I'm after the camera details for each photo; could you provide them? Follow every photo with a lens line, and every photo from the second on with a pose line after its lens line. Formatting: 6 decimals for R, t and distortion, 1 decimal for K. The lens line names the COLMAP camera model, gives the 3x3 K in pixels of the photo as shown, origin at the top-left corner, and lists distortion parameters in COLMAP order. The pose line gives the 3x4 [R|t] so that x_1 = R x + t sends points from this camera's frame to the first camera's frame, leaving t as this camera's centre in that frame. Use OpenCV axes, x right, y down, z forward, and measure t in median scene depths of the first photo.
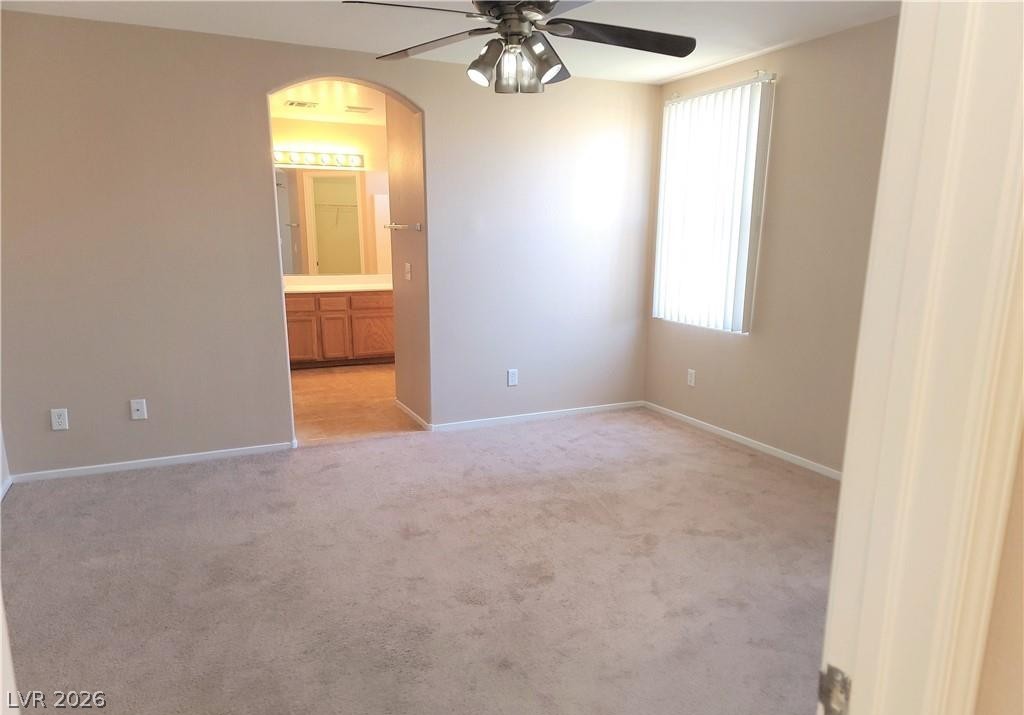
lens RADIAL K [[695.5, 0, 510.5], [0, 695.5, 387.1], [0, 0, 1]] dist [0.005060, -0.000265]
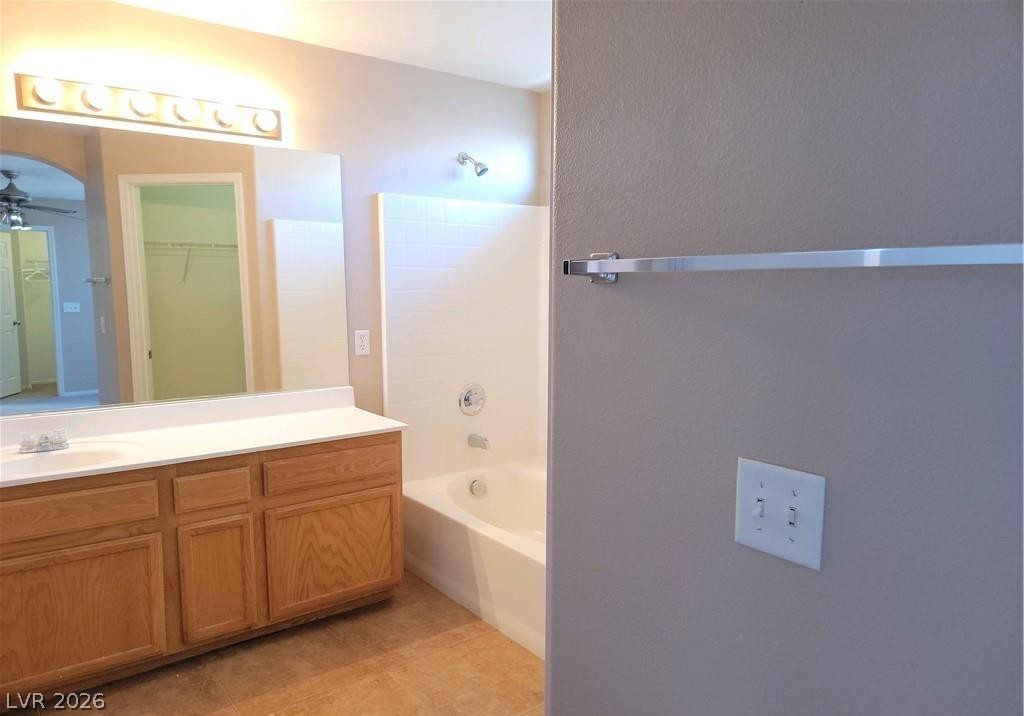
lens RADIAL K [[695.5, 0, 510.5], [0, 695.5, 387.6], [0, 0, 1]] dist [0.005060, -0.000265]
pose [[0.973967, -0.024330, 0.225379, -0.183081], [0.045062, 0.995162, -0.087307, -0.130800], [-0.222164, 0.095190, 0.970351, 0.605534]]
